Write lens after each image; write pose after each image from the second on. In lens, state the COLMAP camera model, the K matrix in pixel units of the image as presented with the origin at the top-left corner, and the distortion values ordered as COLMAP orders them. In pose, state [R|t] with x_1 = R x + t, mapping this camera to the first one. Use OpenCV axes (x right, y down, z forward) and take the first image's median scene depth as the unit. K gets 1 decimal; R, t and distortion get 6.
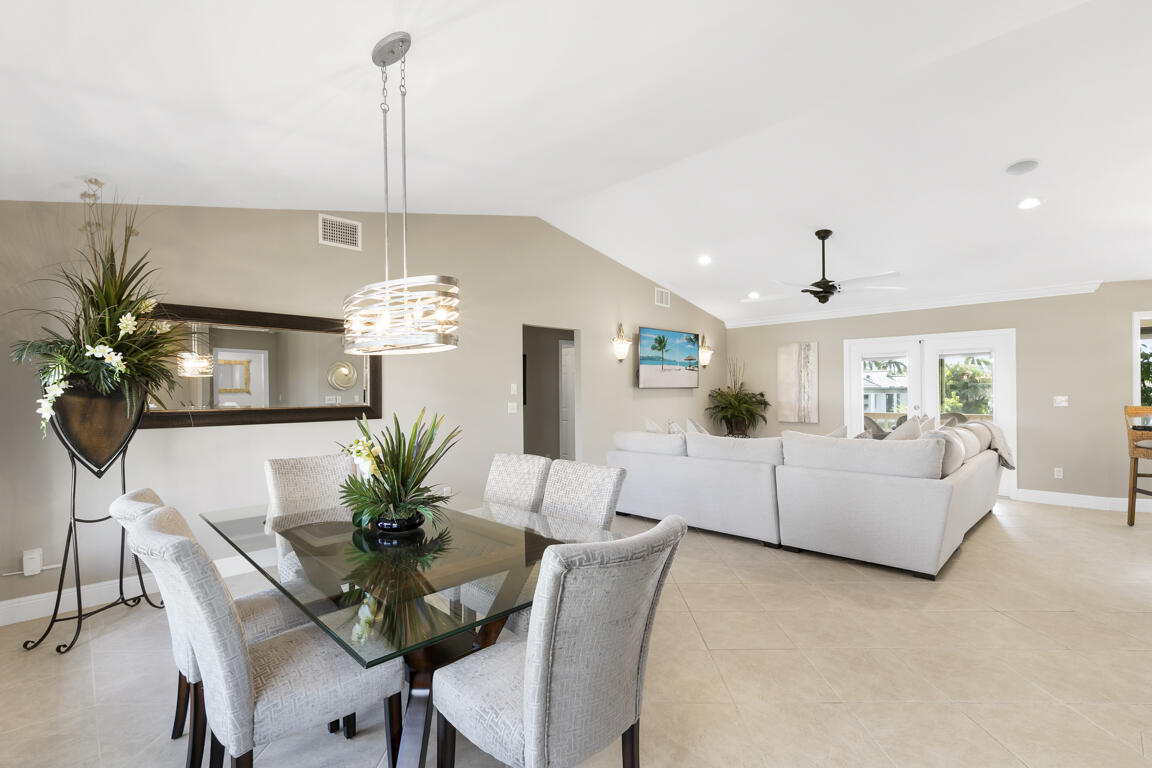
lens RADIAL K [[520.2, 0, 575.2], [0, 520.2, 392.6], [0, 0, 1]] dist [0.005993, -0.002604]
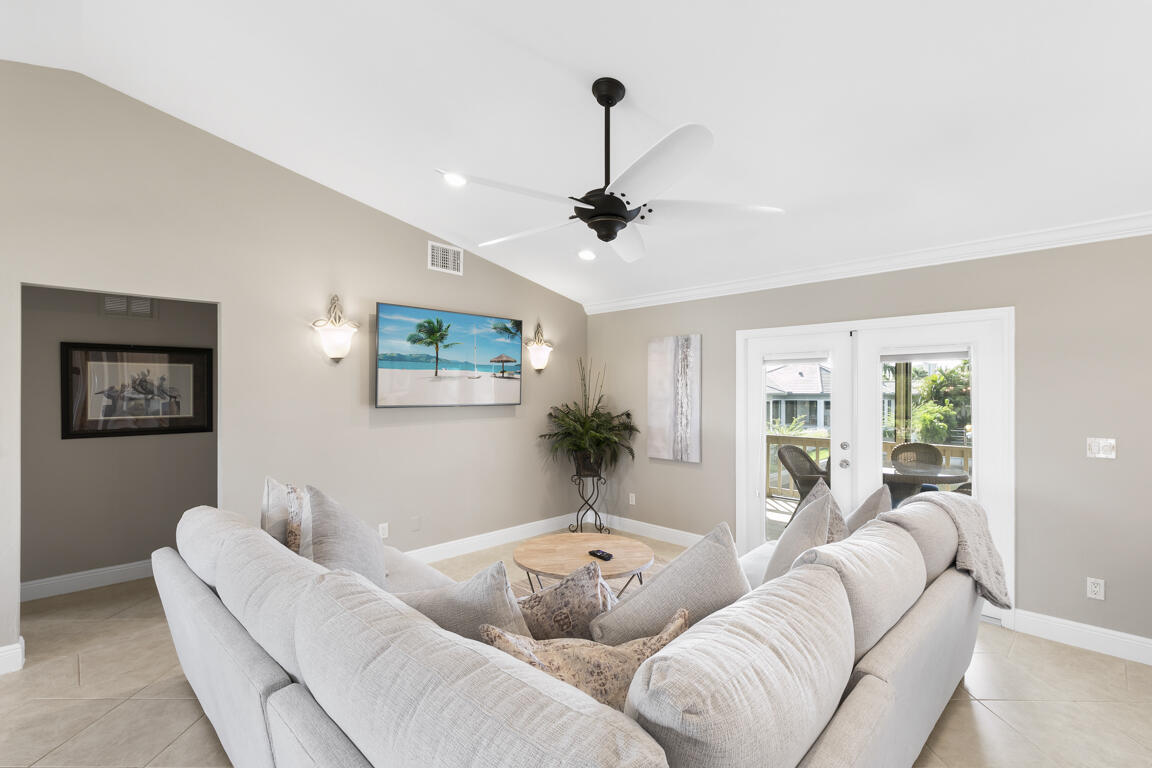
lens RADIAL K [[520.2, 0, 580.9], [0, 520.2, 395.5], [0, 0, 1]] dist [0.005993, -0.002604]
pose [[0.999930, 0.008507, 0.008182, 0.333218], [-0.008538, 0.999957, 0.003742, -0.025821], [-0.008150, -0.003812, 0.999960, 0.394849]]
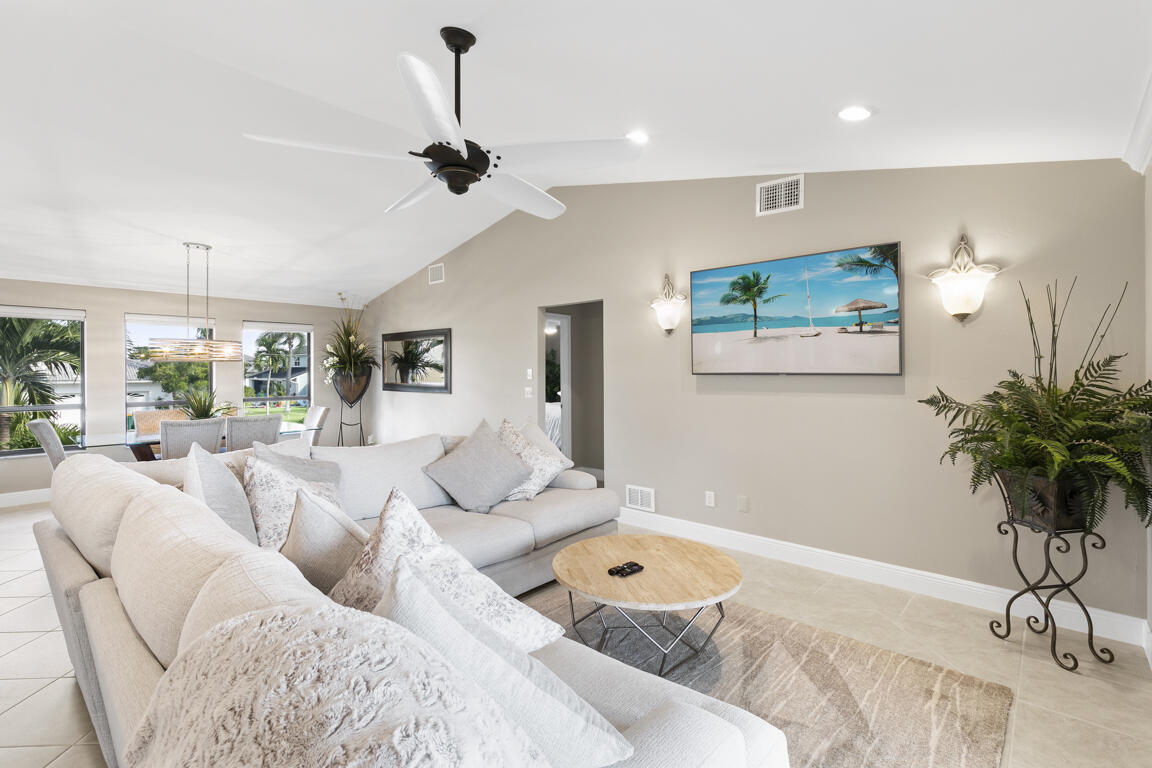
lens RADIAL K [[520.2, 0, 560.2], [0, 520.2, 351.0], [0, 0, 1]] dist [0.005993, -0.002604]
pose [[0.052367, -0.033298, -0.998073, 0.684174], [-0.002952, 0.999434, -0.033498, -0.013053], [0.998624, 0.004701, 0.052239, 0.782133]]
